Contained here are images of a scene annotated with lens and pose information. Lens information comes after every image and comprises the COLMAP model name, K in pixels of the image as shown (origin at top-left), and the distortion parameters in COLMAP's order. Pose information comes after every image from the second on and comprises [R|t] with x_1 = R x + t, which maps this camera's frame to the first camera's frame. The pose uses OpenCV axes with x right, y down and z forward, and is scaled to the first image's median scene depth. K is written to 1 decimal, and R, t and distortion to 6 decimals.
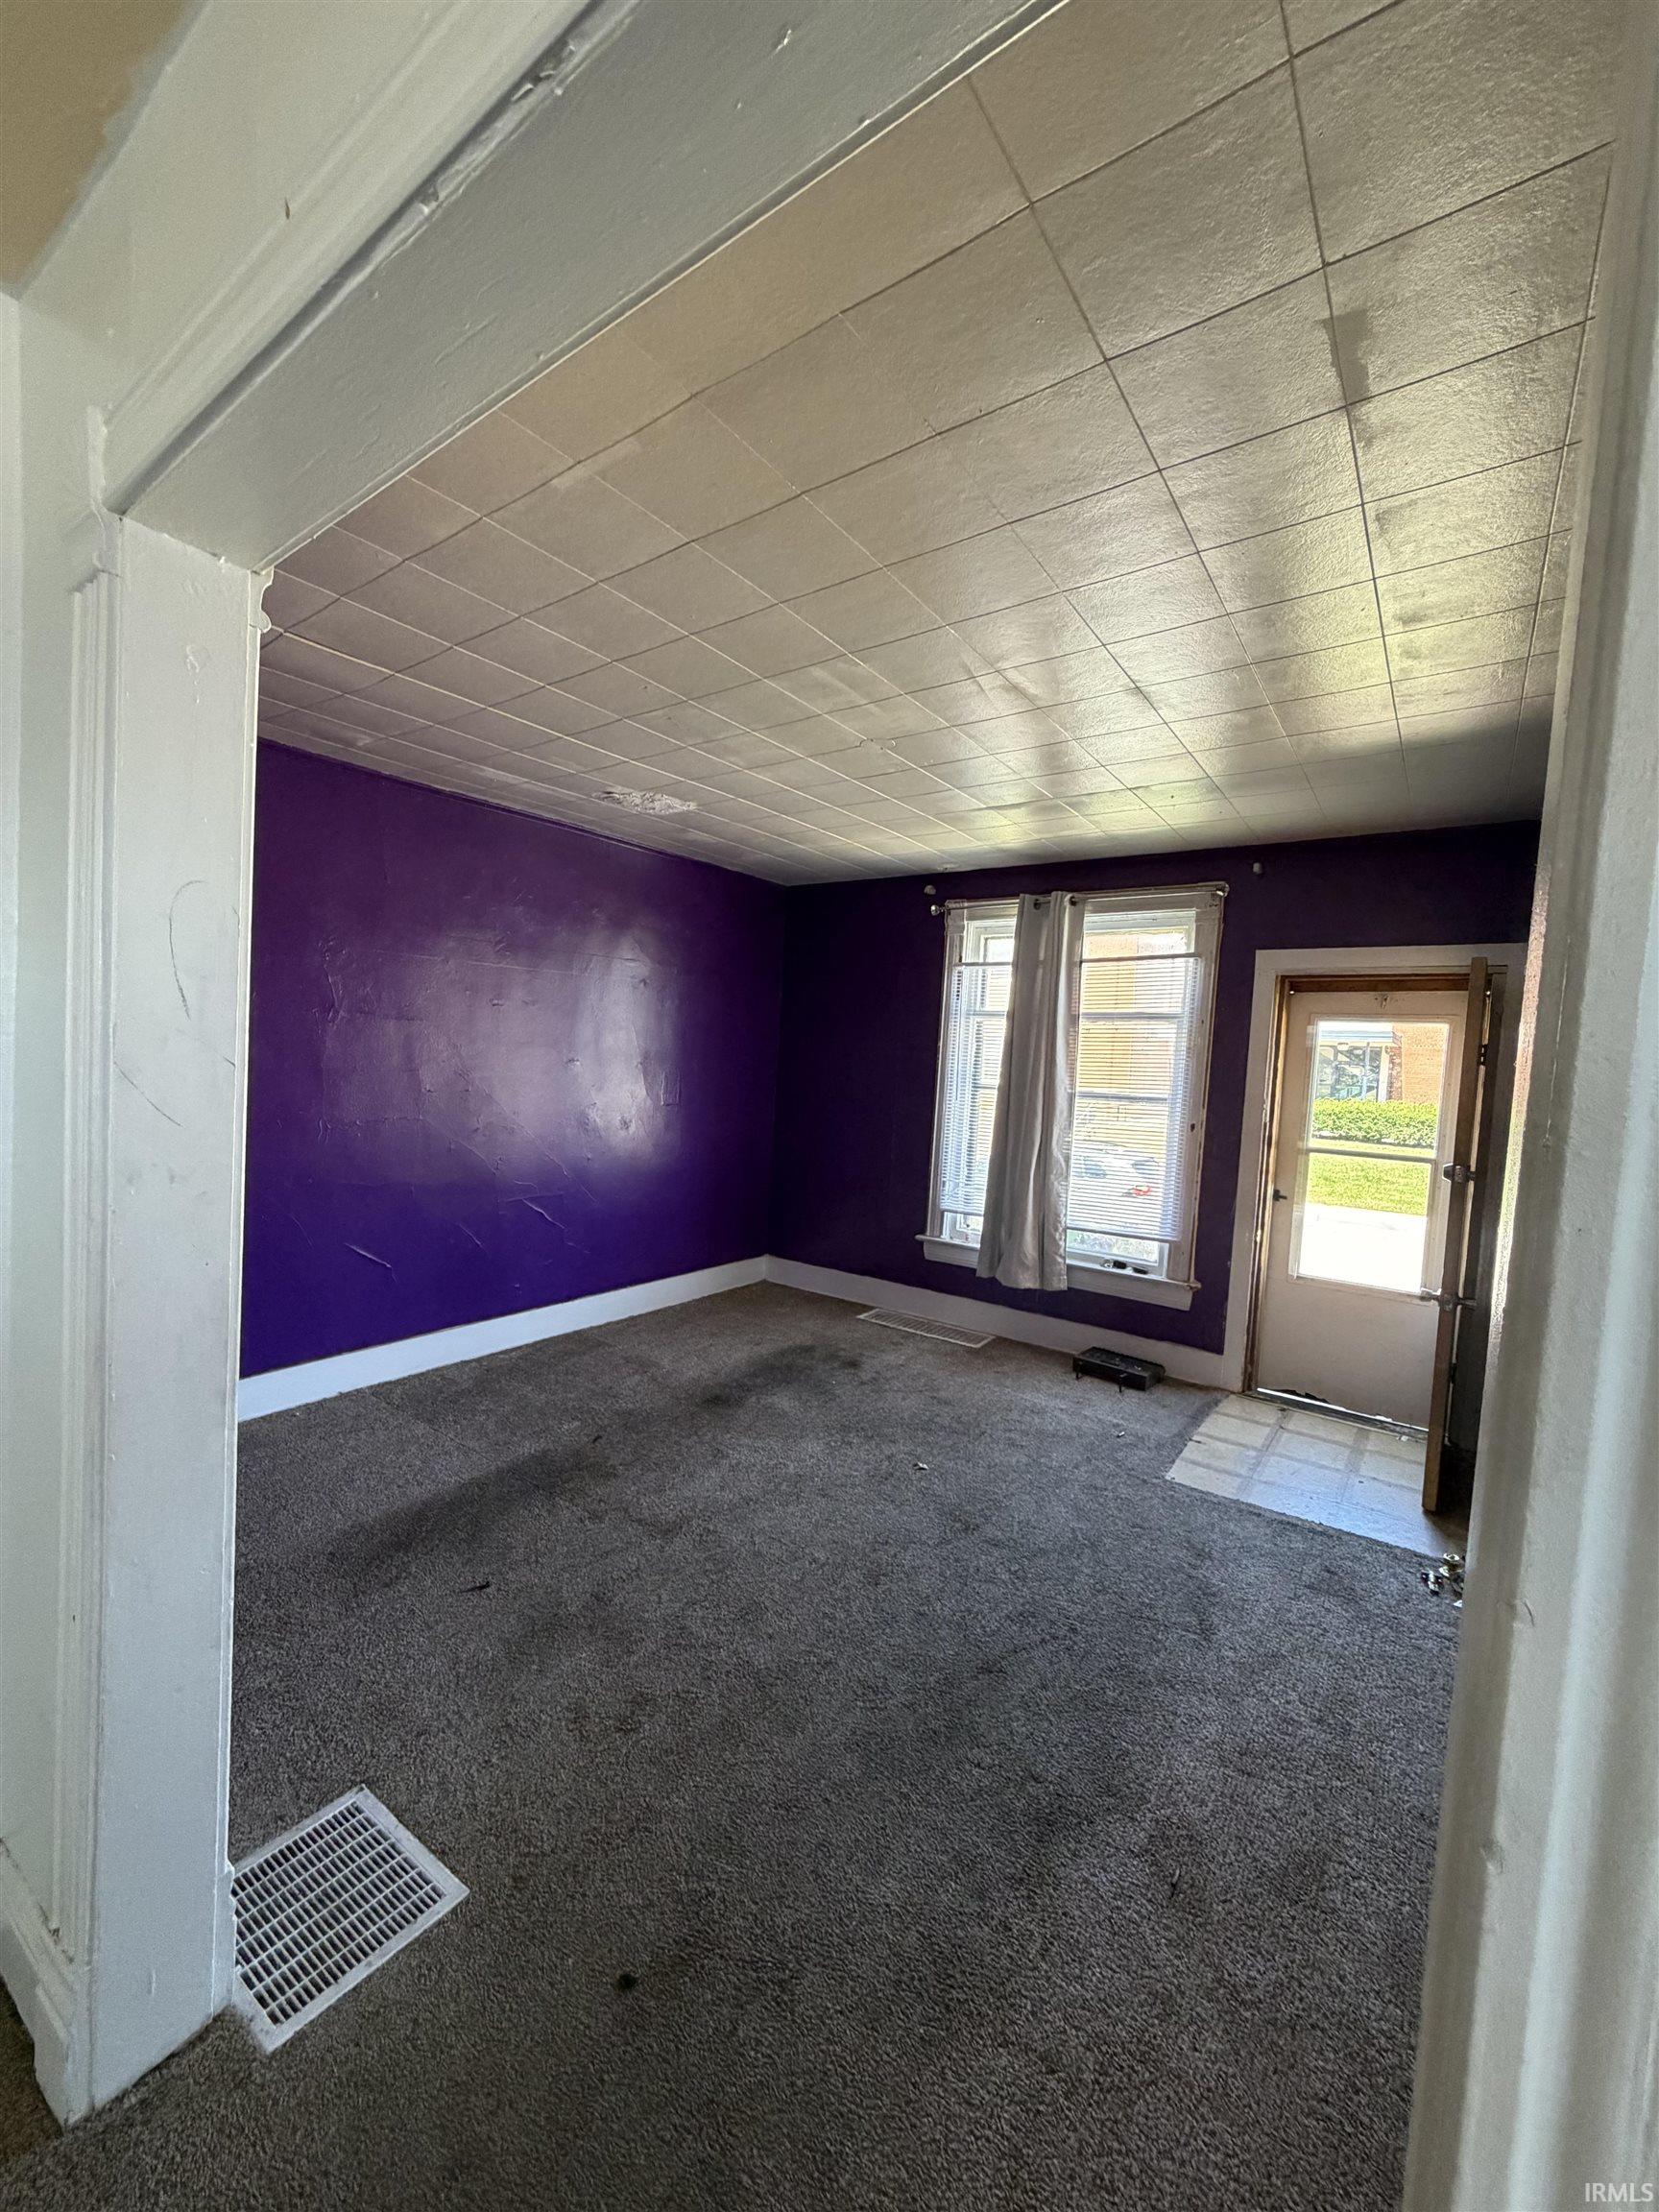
lens RADIAL K [[879.1, 0, 829.5], [0, 879.1, 1106.0], [0, 0, 1]] dist [0.000315, -0.000067]
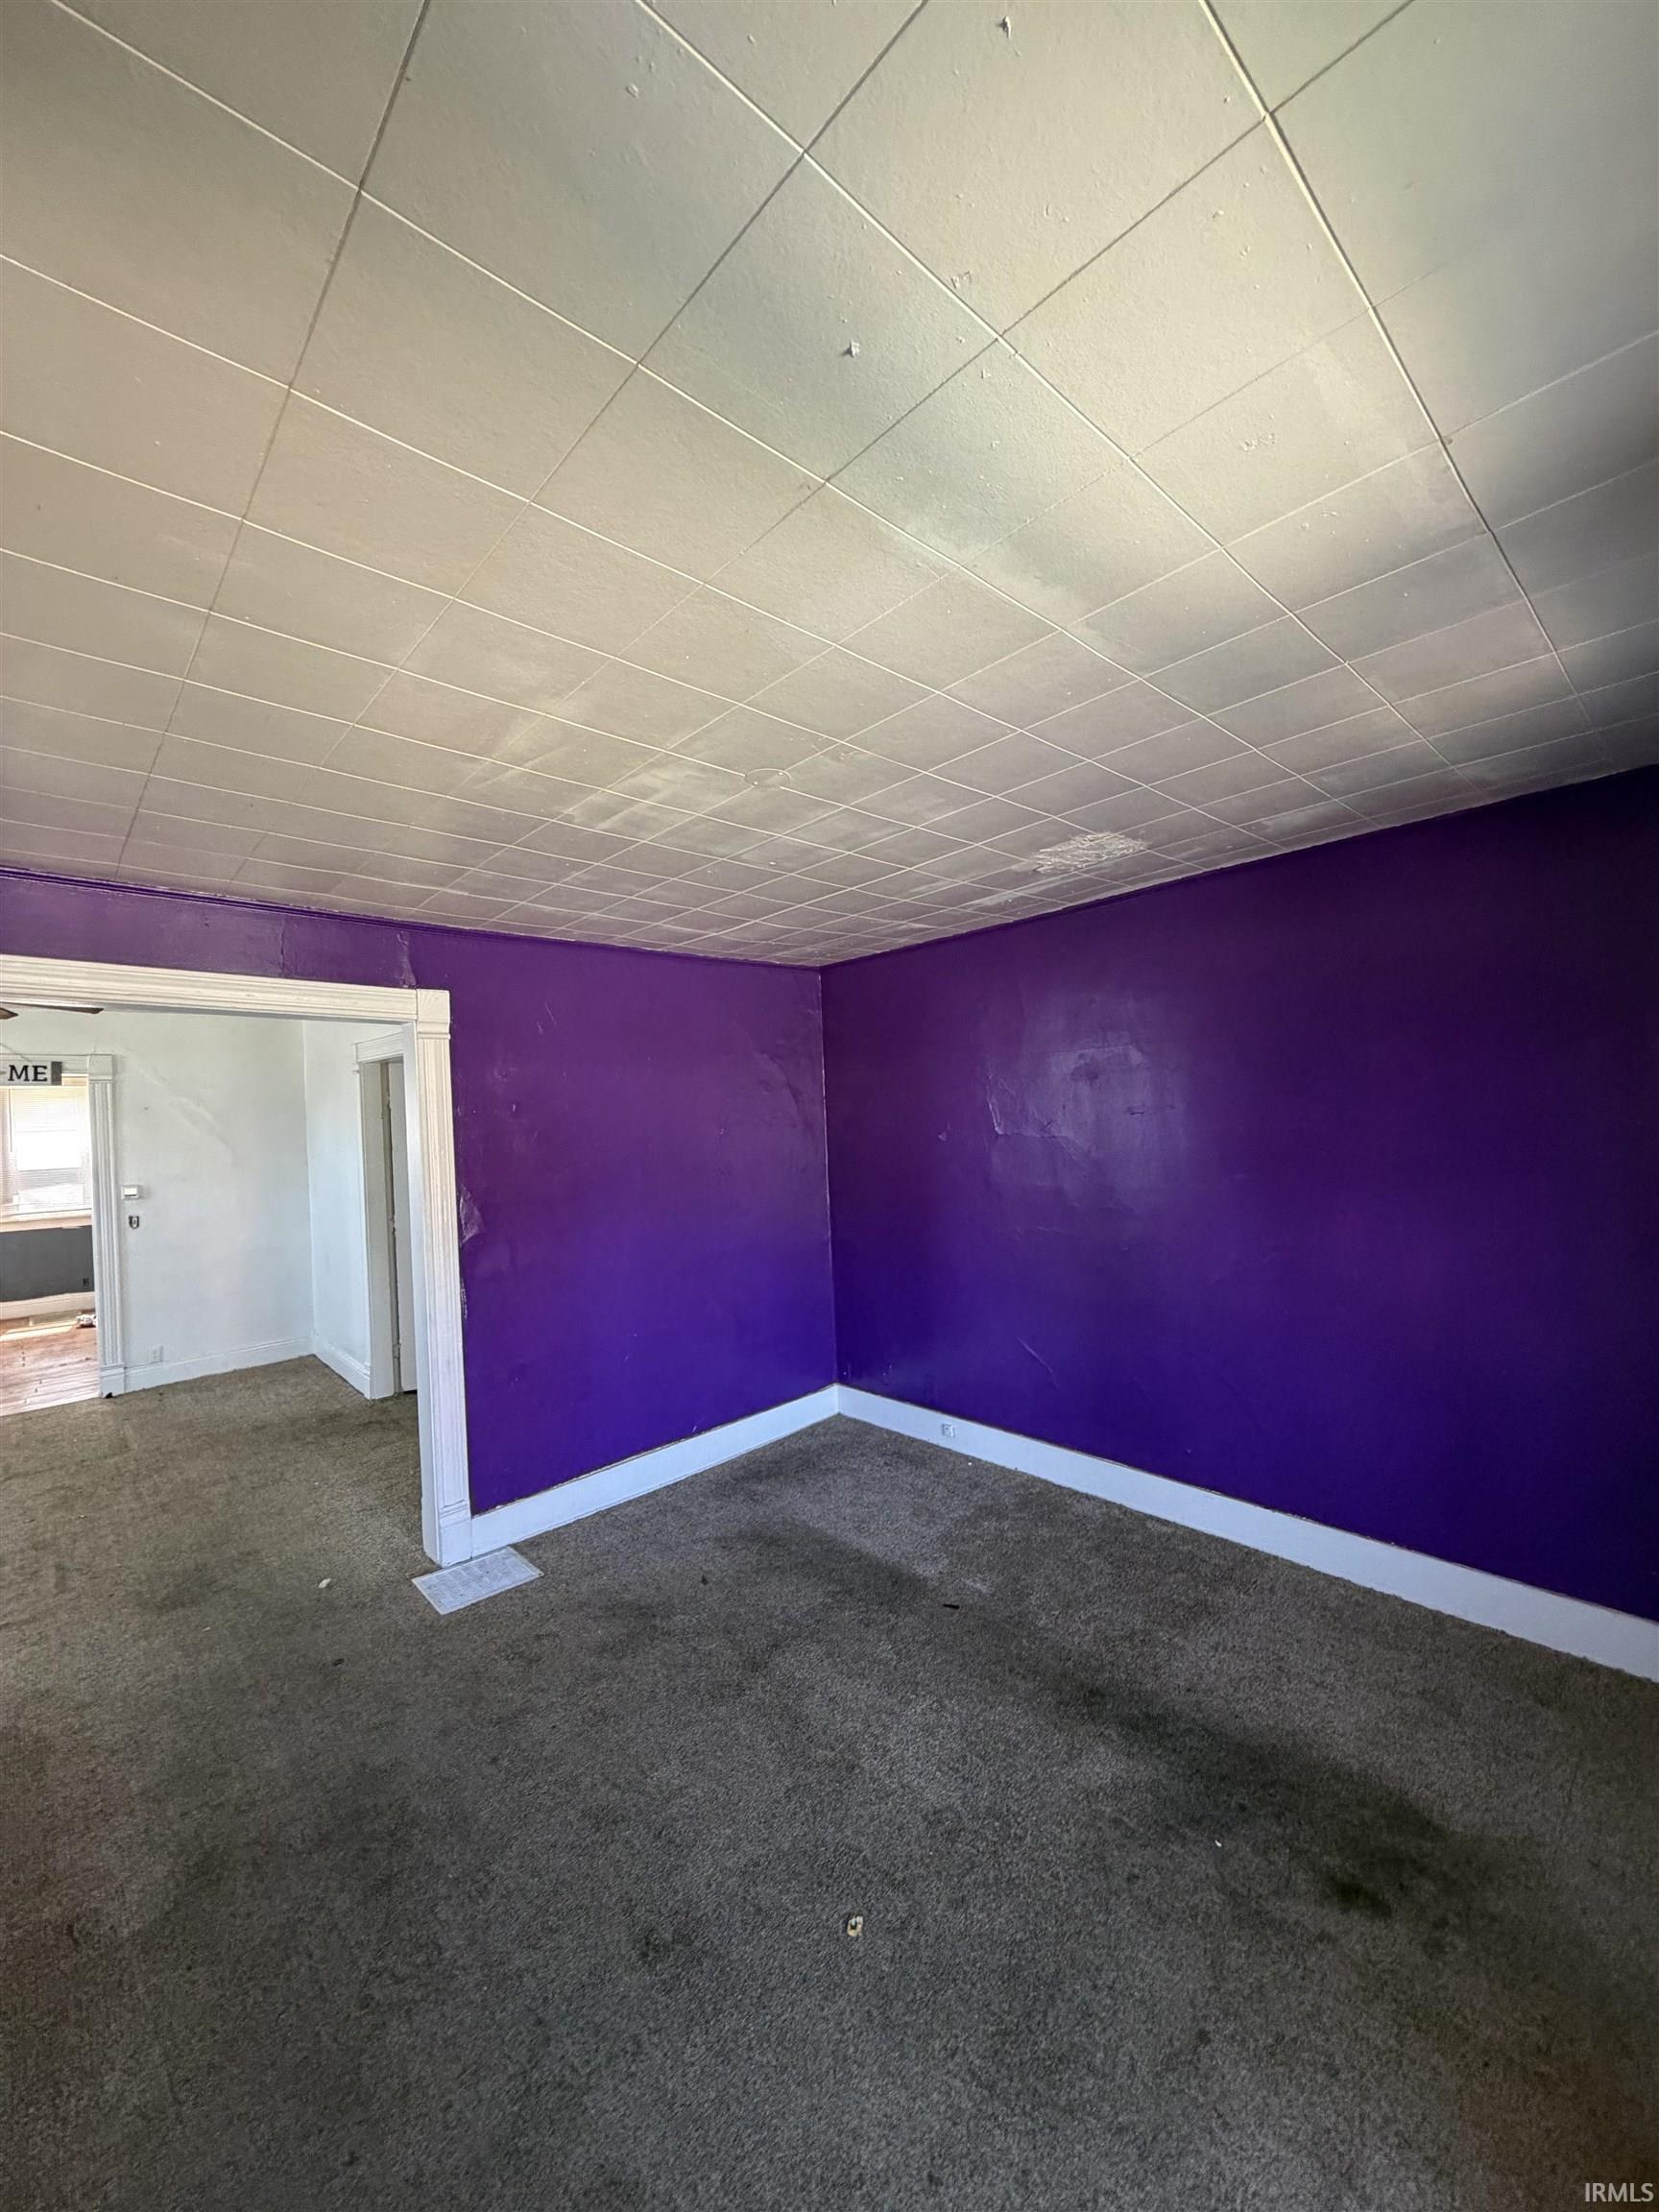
lens RADIAL K [[876.4, 0, 829.5], [0, 876.4, 1106.0], [0, 0, 1]] dist [0.003118, 0.000188]
pose [[-0.204048, -0.056874, -0.977307, 0.578422], [-0.026333, 0.998269, -0.052596, -0.070263], [0.978607, 0.015004, -0.205193, 0.917241]]
